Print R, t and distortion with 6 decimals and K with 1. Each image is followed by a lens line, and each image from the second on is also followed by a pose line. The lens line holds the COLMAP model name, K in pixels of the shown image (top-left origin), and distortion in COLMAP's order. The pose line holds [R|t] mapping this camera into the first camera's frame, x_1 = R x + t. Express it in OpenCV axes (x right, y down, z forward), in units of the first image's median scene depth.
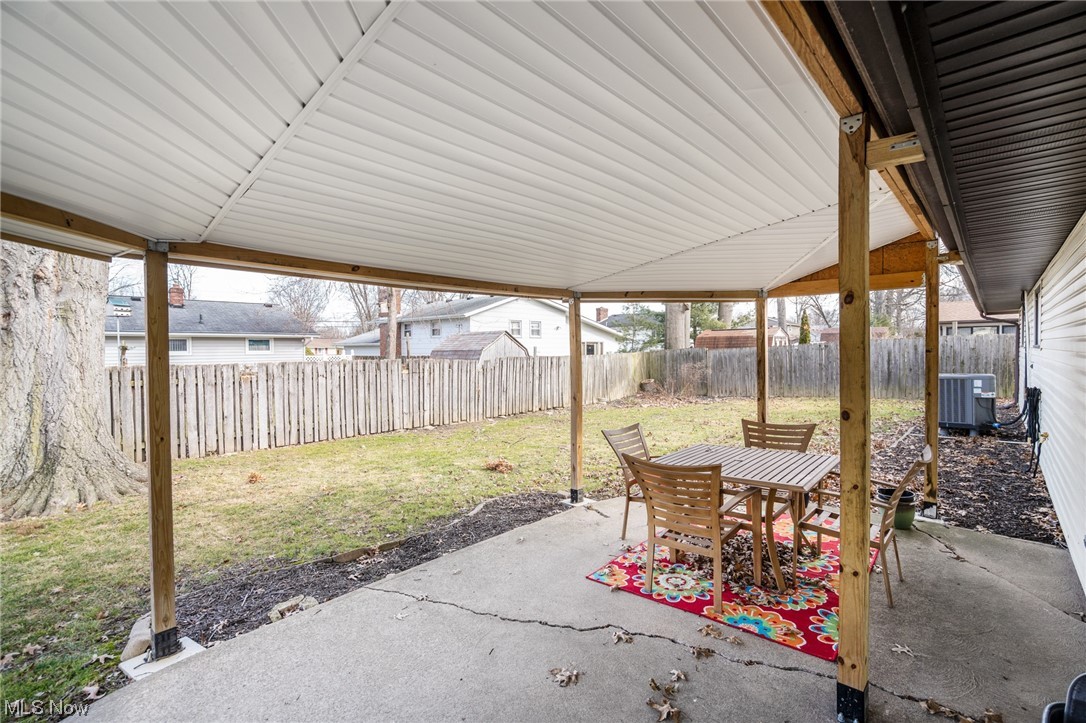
lens RADIAL K [[495.3, 0, 547.1], [0, 495.3, 362.5], [0, 0, 1]] dist [-0.010788, 0.004374]
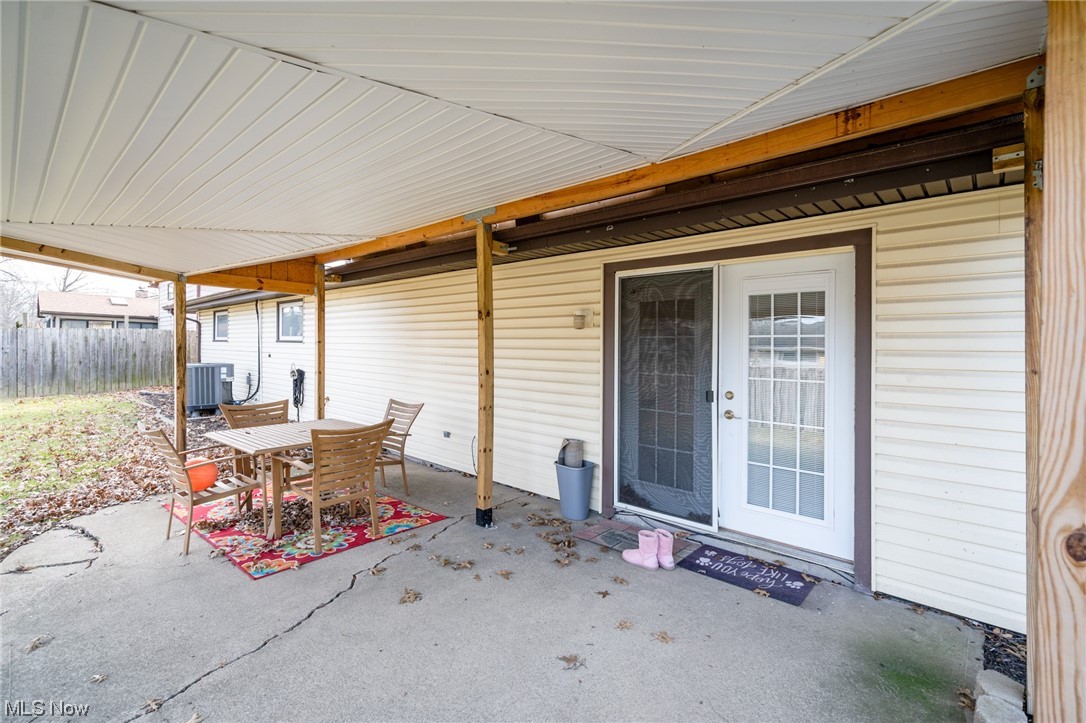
lens RADIAL K [[495.3, 0, 546.5], [0, 495.3, 361.0], [0, 0, 1]] dist [-0.010788, 0.004374]
pose [[-0.003246, -0.010109, 0.999944, -0.766524], [0.004269, 0.999940, 0.010123, 0.022537], [-0.999986, 0.004301, -0.003203, 0.426239]]
